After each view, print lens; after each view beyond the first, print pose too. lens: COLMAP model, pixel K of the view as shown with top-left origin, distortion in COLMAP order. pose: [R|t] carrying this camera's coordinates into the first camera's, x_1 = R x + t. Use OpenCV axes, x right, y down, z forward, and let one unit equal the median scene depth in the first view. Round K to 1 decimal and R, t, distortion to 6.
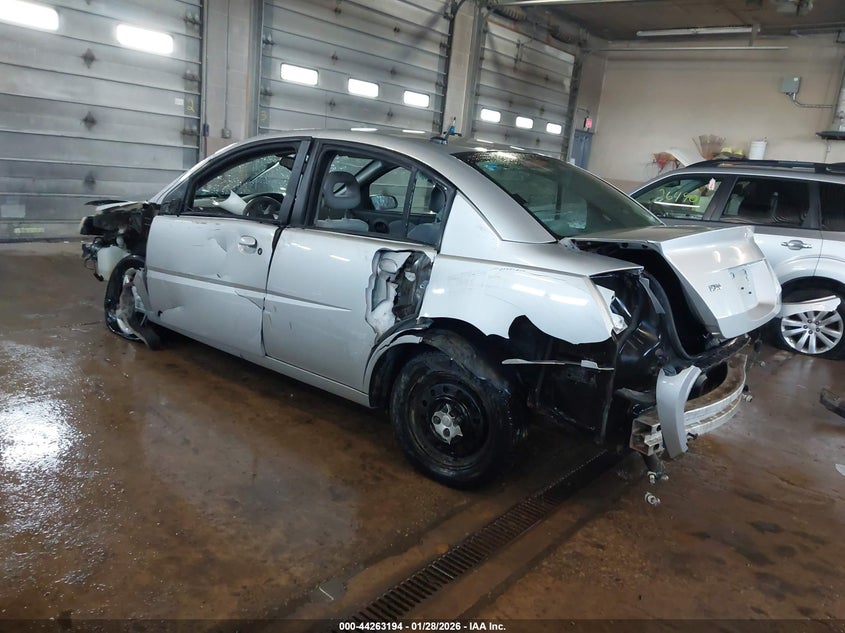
lens RADIAL K [[628.9, 0, 422.5], [0, 628.9, 316.5], [0, 0, 1]] dist [-0.002980, -0.002165]
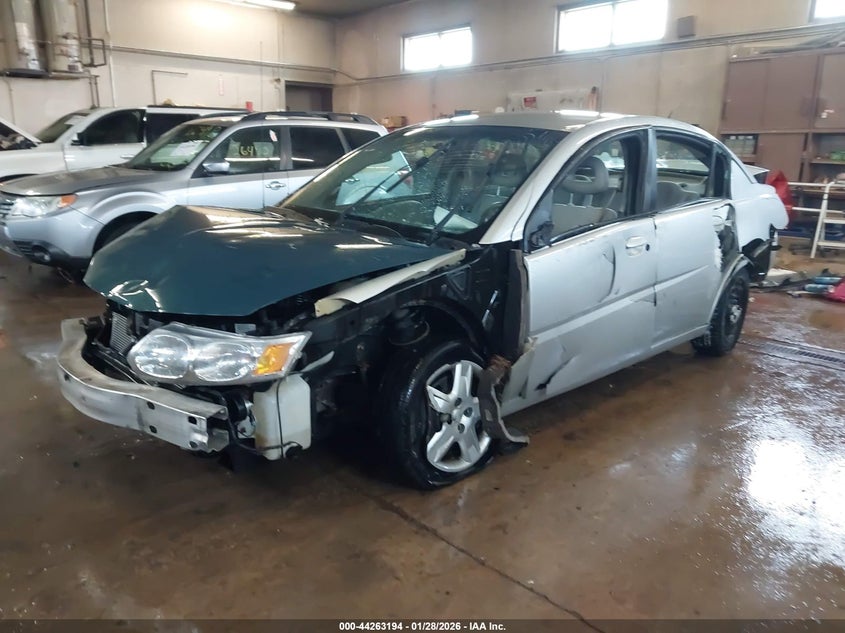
lens RADIAL K [[701.6, 0, 422.5], [0, 701.6, 316.5], [0, 0, 1]] dist [0.015384, 0.006797]
pose [[0.146517, -0.322853, 0.935040, -1.203117], [0.251922, 0.926252, 0.280344, -0.349841], [-0.956592, 0.194482, 0.217045, 0.977672]]
